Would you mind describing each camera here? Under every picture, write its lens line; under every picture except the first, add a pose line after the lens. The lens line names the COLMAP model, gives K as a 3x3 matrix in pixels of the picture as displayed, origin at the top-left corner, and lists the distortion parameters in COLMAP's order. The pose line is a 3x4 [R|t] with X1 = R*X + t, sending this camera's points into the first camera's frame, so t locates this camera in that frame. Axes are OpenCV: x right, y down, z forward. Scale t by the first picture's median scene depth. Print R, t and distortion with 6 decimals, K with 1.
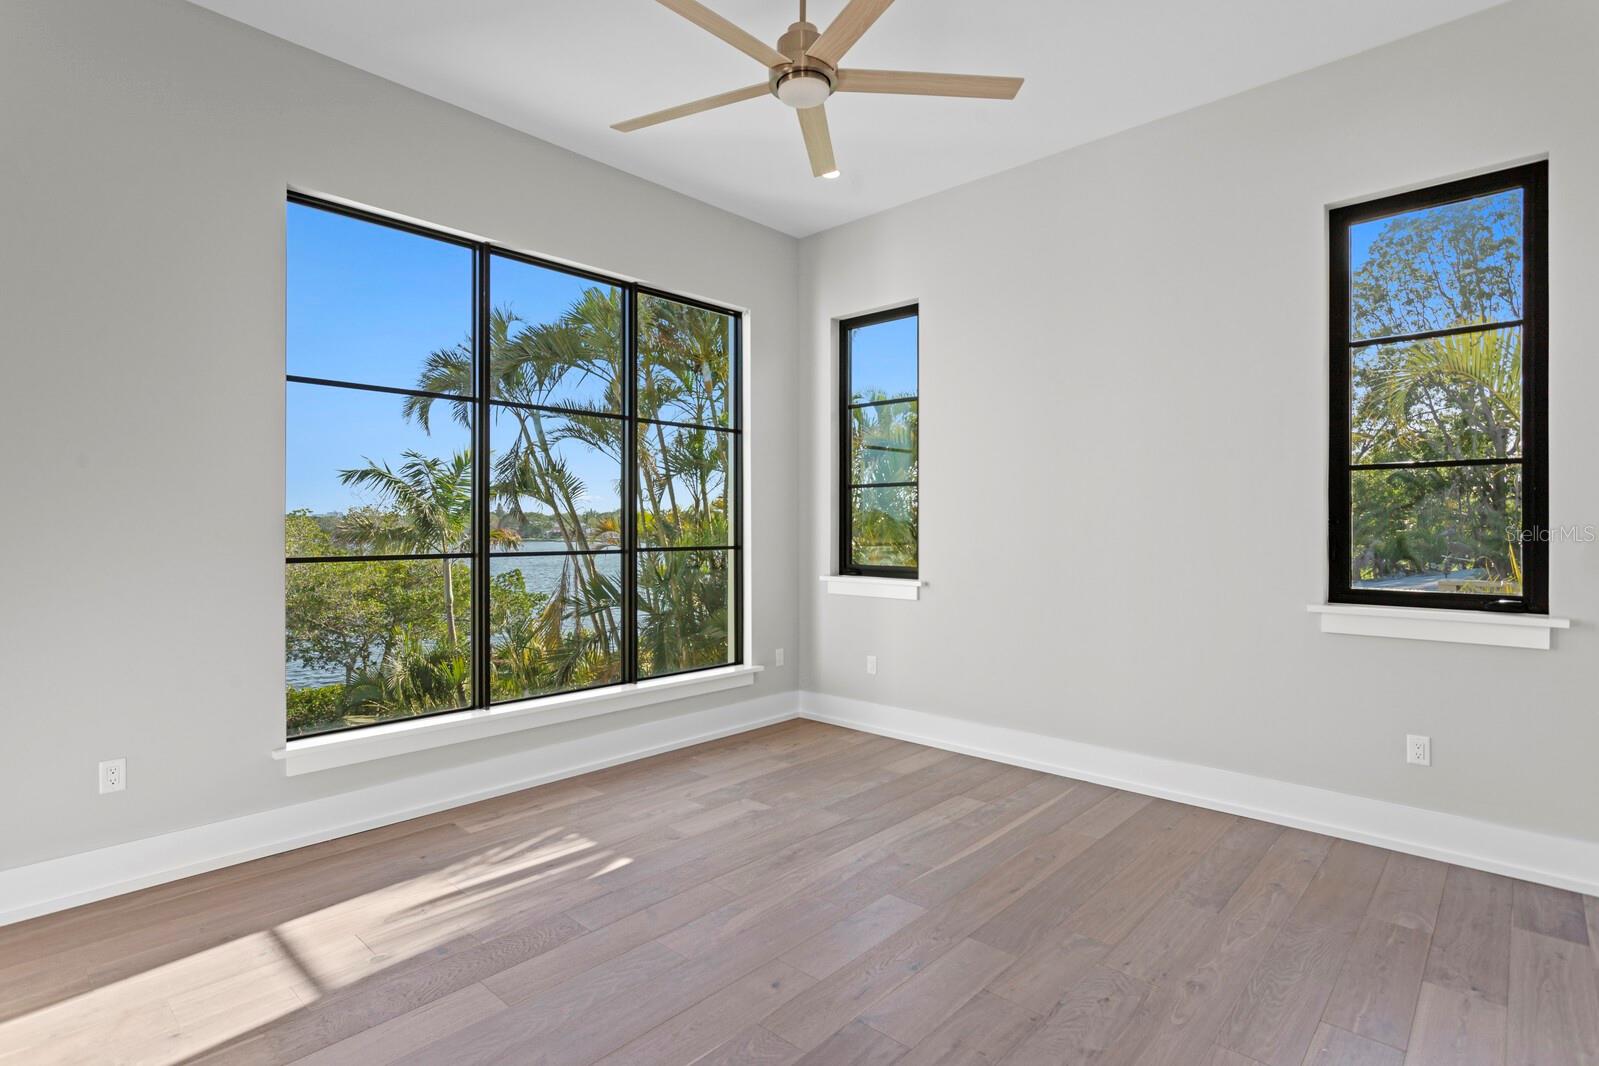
lens RADIAL K [[791.7, 0, 851.3], [0, 791.7, 524.0], [0, 0, 1]] dist [0.001931, 0.000917]
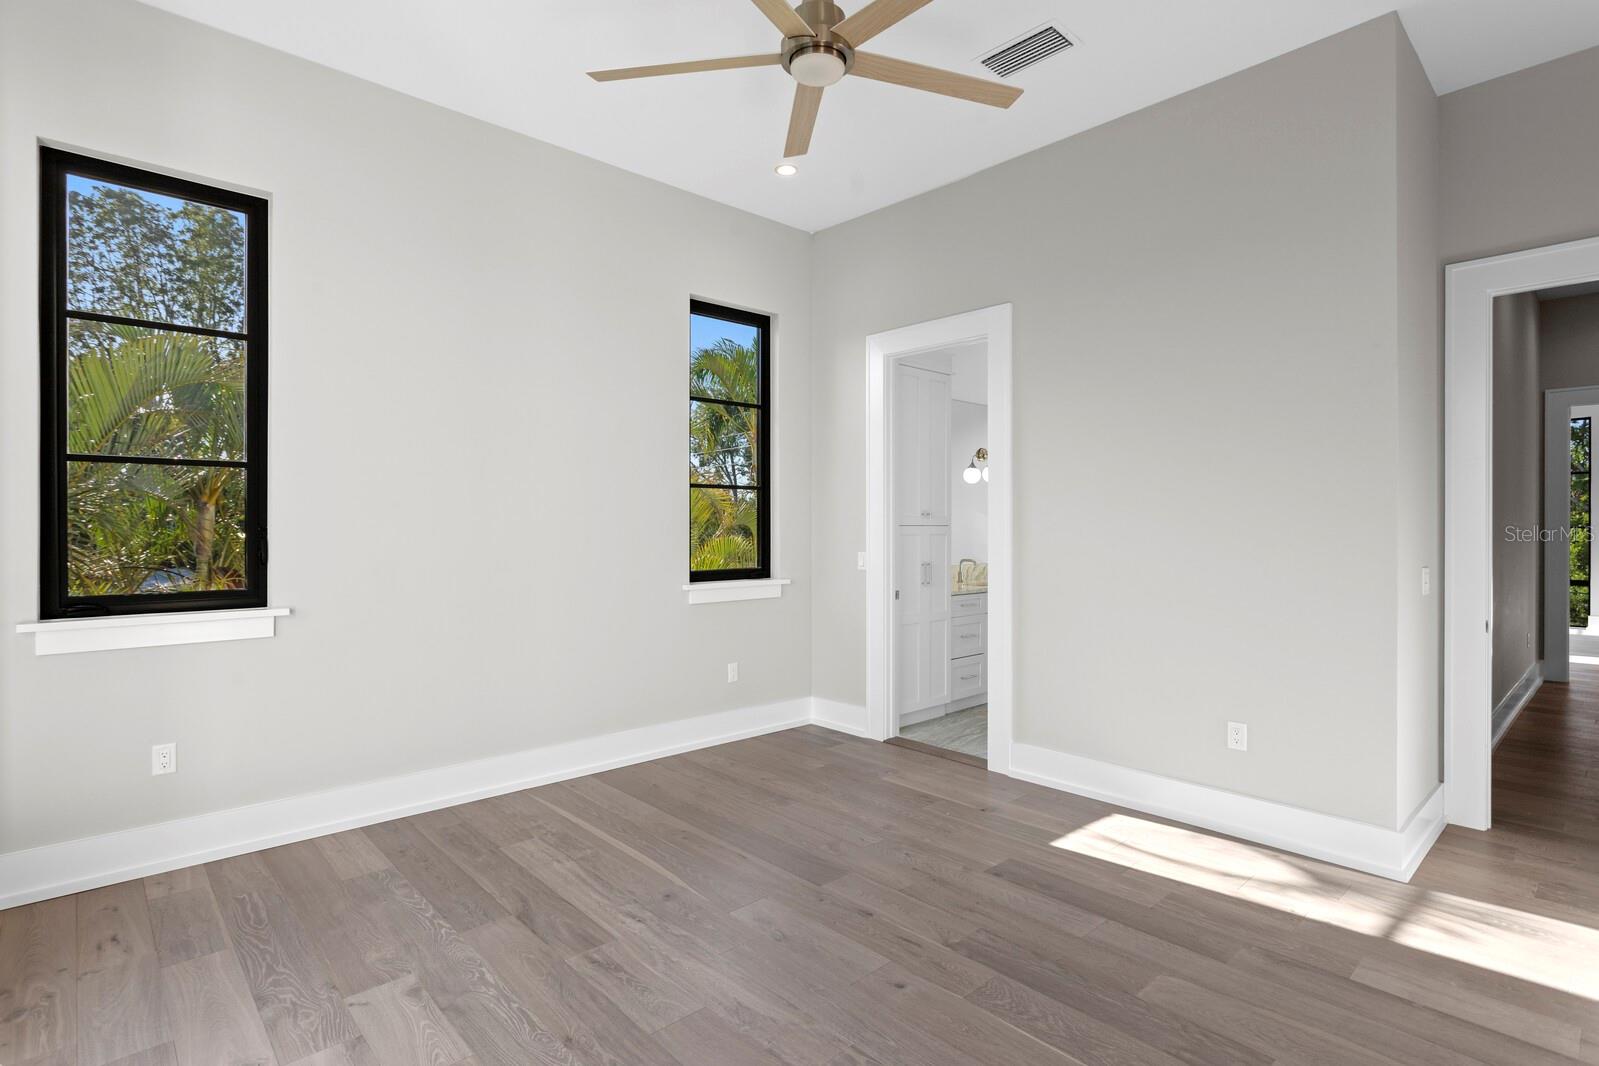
lens RADIAL K [[787.0, 0, 795.5], [0, 787.0, 530.5], [0, 0, 1]] dist [-0.003363, 0.001171]
pose [[0.113506, -0.003255, 0.993532, -0.663181], [-0.003059, 0.999989, 0.003626, 0.011469], [-0.993533, -0.003451, 0.113495, 0.631885]]
